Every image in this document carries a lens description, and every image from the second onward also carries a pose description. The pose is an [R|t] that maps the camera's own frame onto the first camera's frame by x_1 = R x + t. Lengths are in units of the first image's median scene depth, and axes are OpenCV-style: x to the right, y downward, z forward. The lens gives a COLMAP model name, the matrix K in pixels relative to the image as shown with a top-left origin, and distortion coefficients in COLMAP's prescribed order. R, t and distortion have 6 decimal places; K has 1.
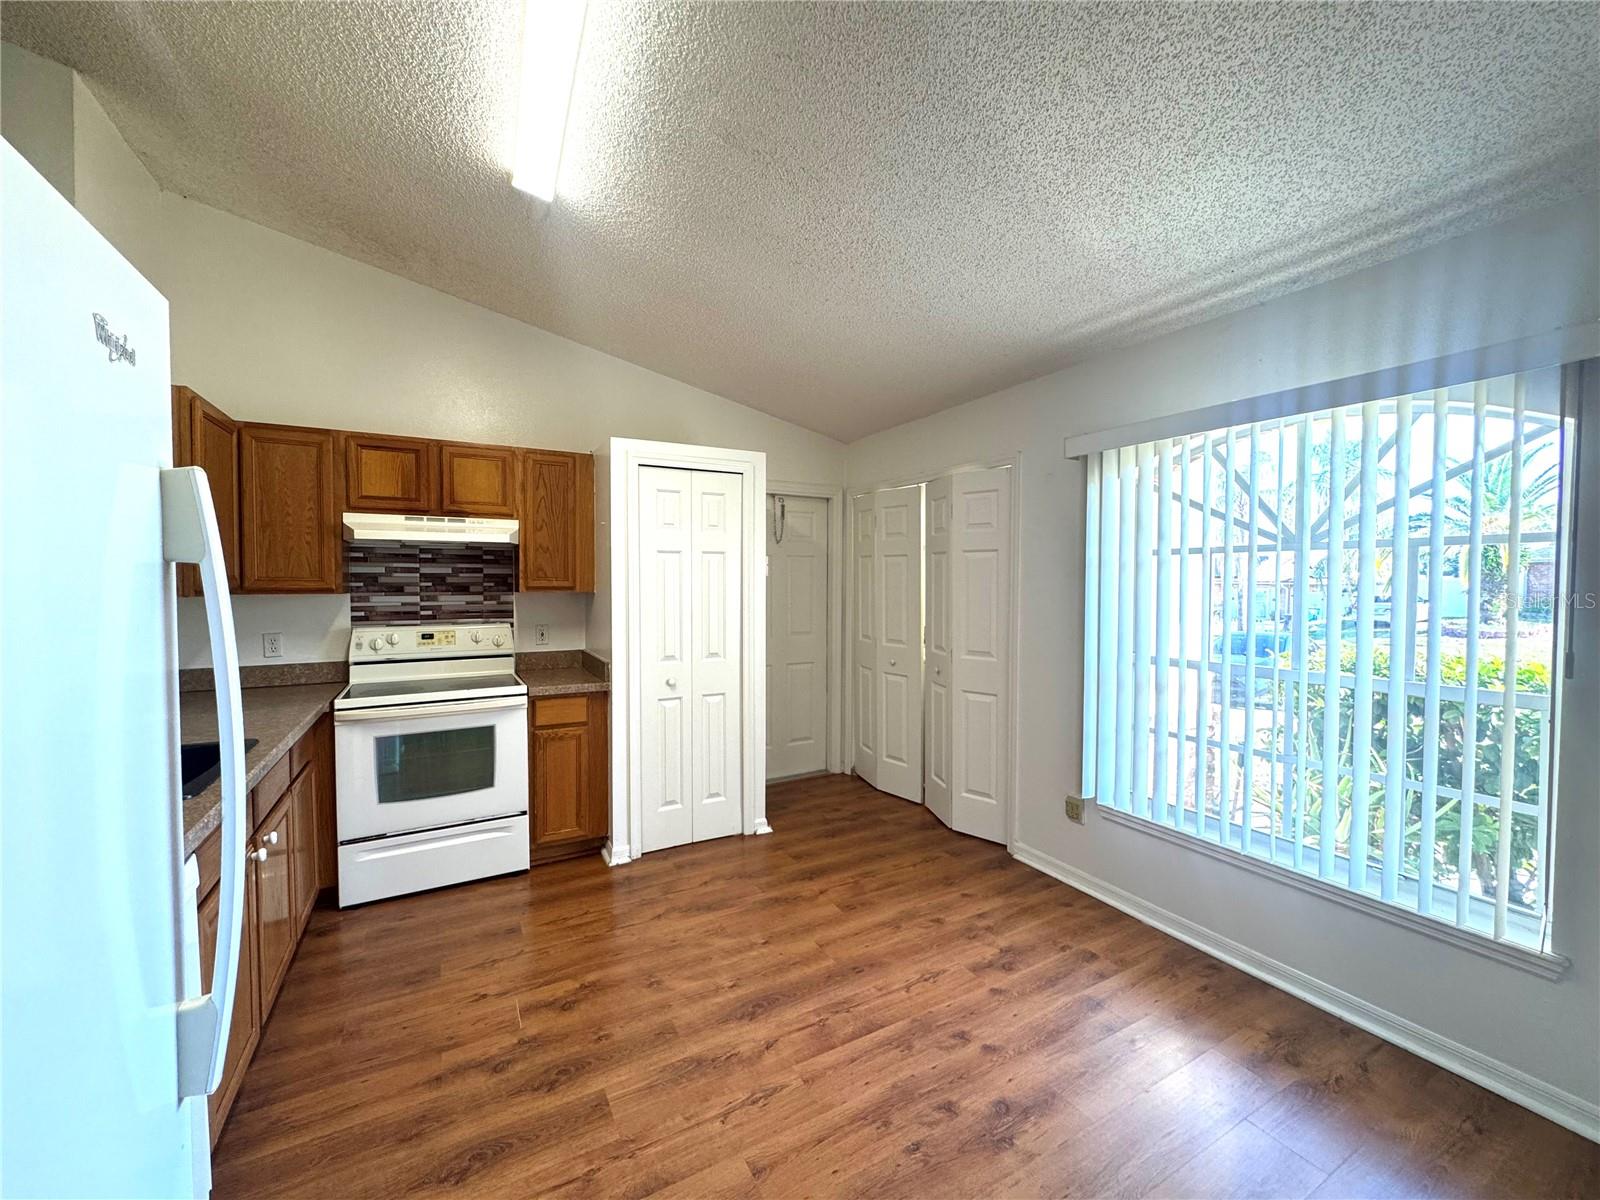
lens RADIAL K [[640.5, 0, 800.0], [0, 640.5, 600.0], [0, 0, 1]] dist [-0.000352, 0.000205]
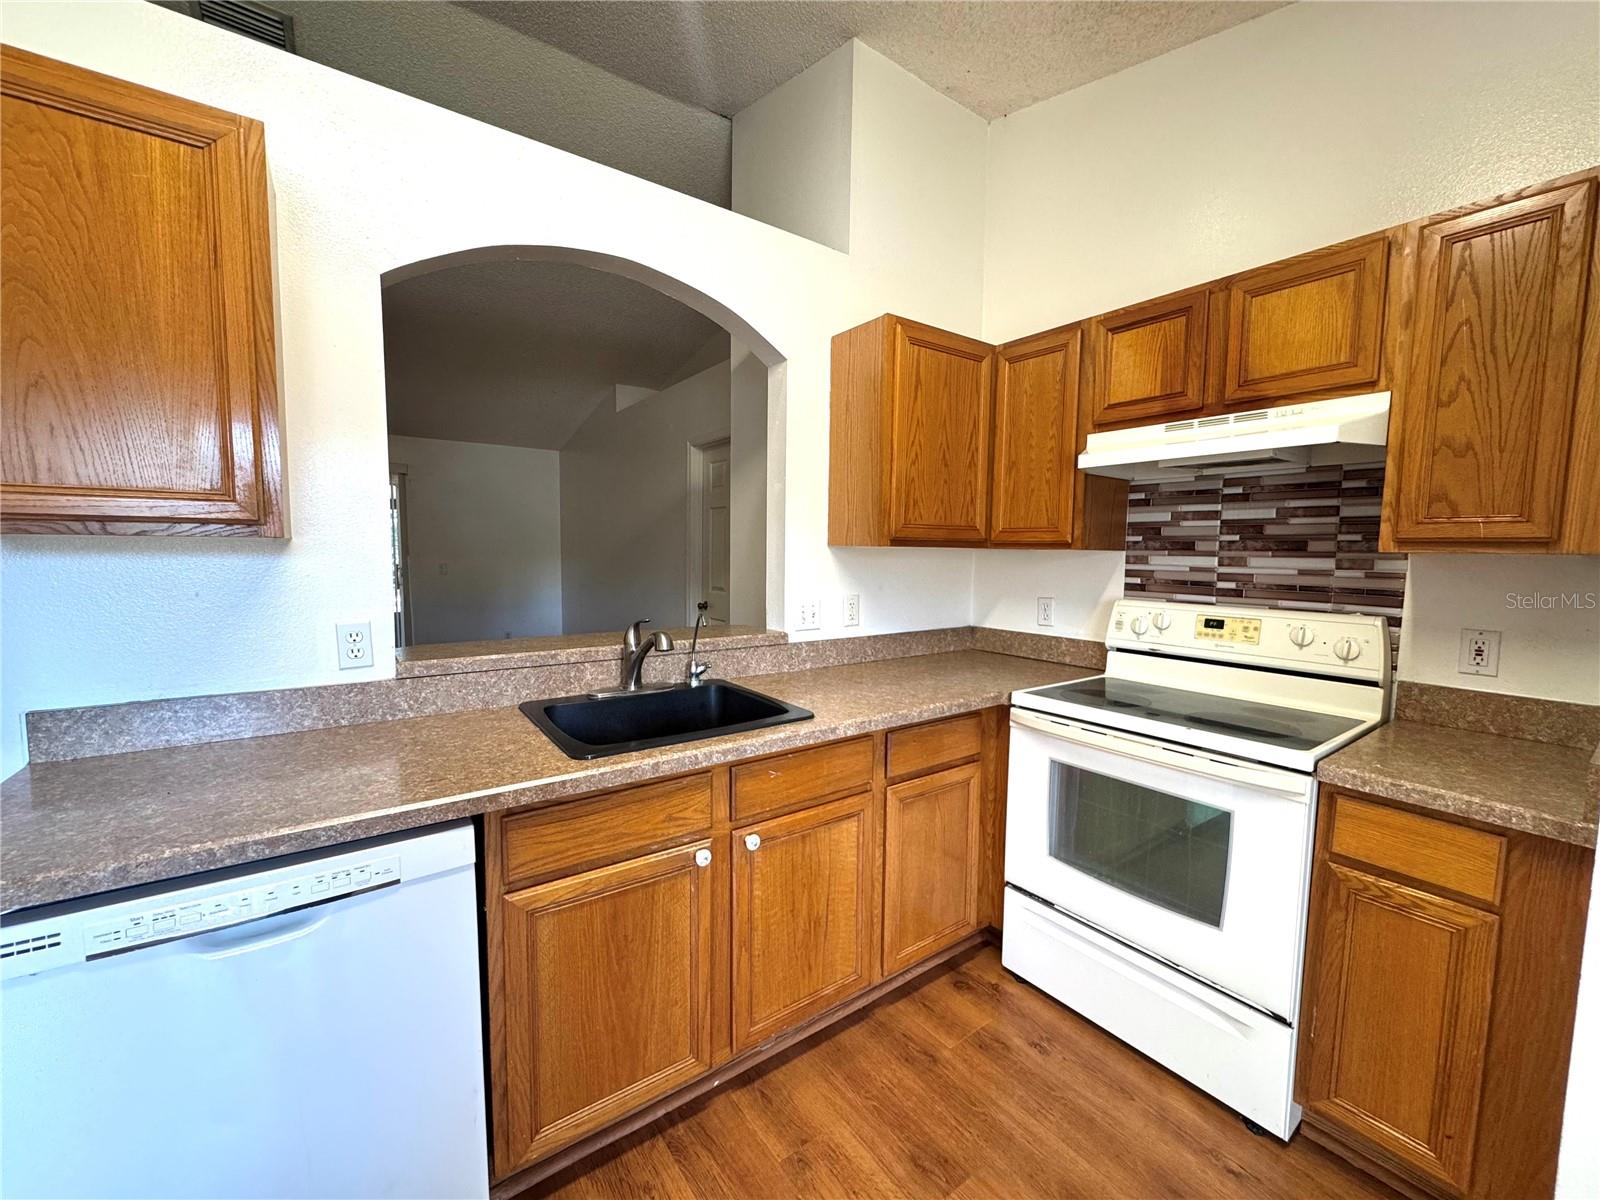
lens RADIAL K [[634.6, 0, 800.0], [0, 634.6, 600.0], [0, 0, 1]] dist [-0.002963, -0.000167]
pose [[0.116119, 0.078449, -0.990132, -0.036857], [-0.042655, 0.996350, 0.073940, 0.007371], [0.992319, 0.033649, 0.119042, 0.569628]]
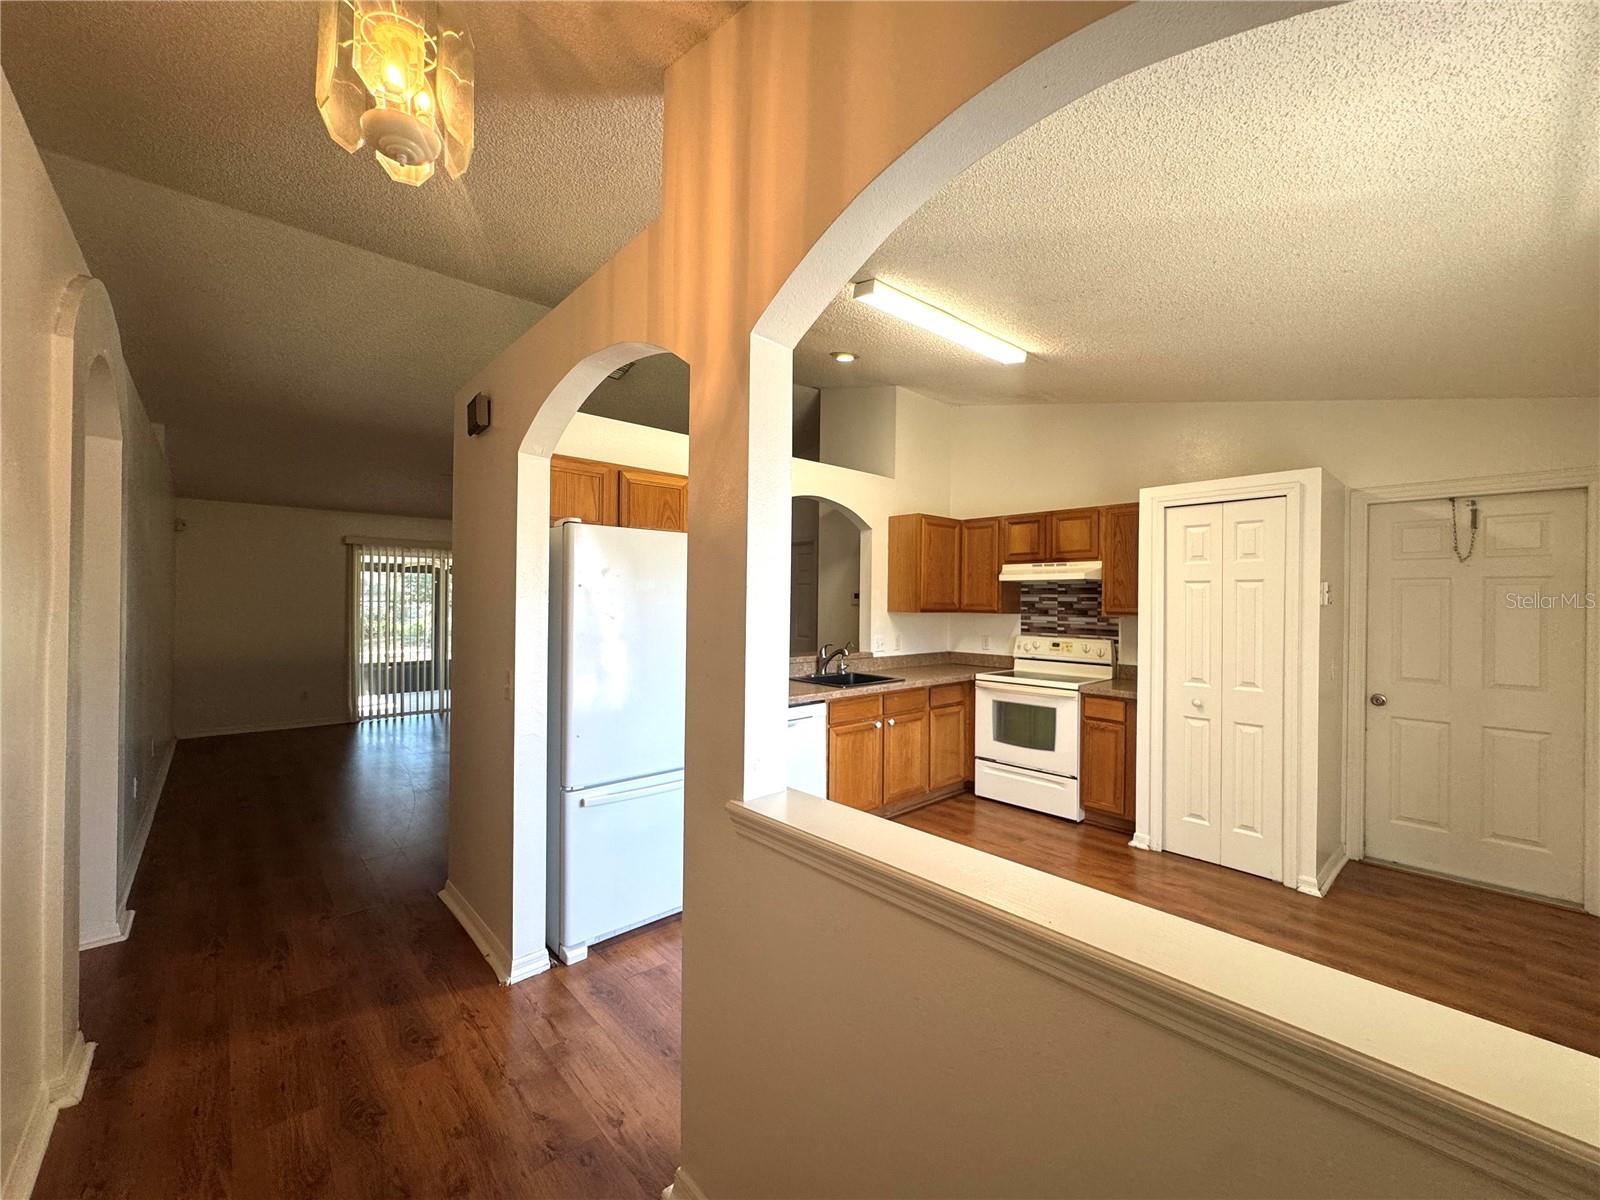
lens RADIAL K [[640.5, 0, 800.0], [0, 640.5, 600.0], [0, 0, 1]] dist [-0.000352, 0.000205]
pose [[0.227622, -0.001561, -0.973748, 0.739429], [-0.040260, 0.999129, -0.011013, -0.005595], [0.972917, 0.041710, 0.227361, 0.107544]]
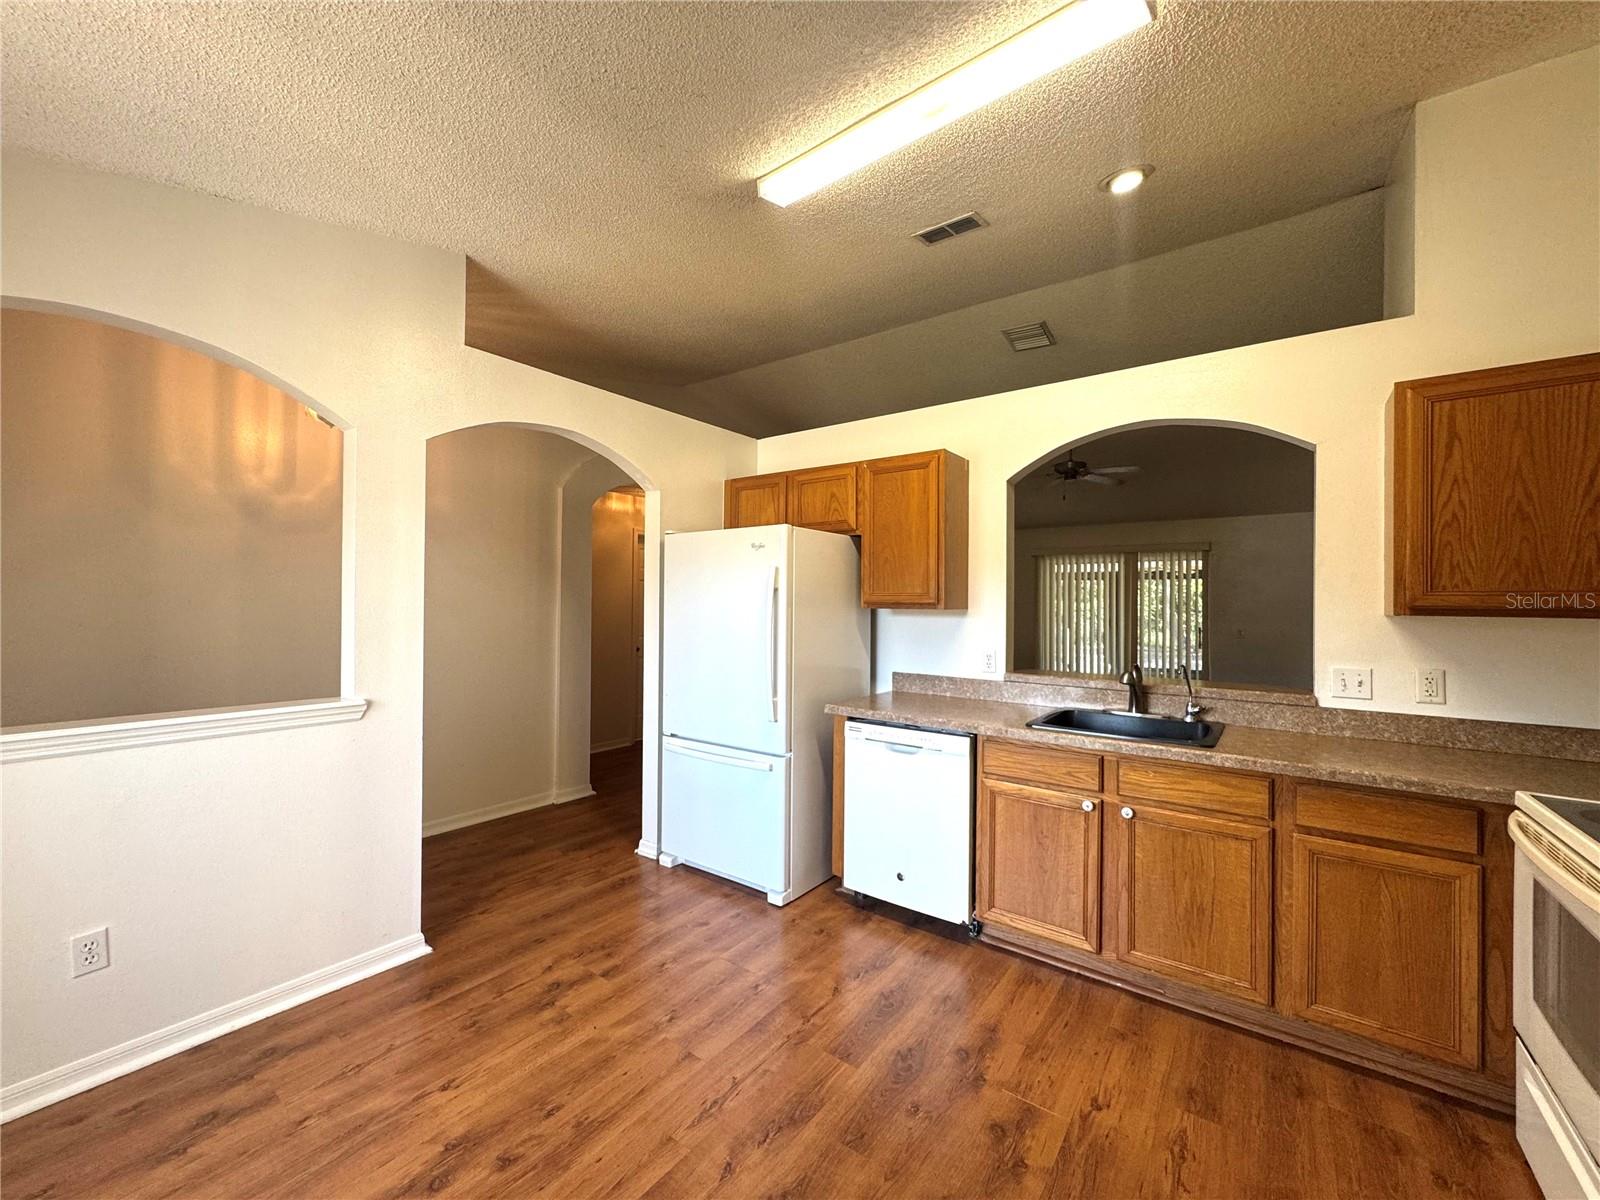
lens RADIAL K [[641.5, 0, 800.0], [0, 641.5, 600.0], [0, 0, 1]] dist [-0.002003, -0.000034]
pose [[-0.912361, -0.014089, -0.409144, 0.128168], [-0.024861, 0.999470, 0.021020, -0.017711], [0.408631, 0.029349, -0.912228, 1.084931]]
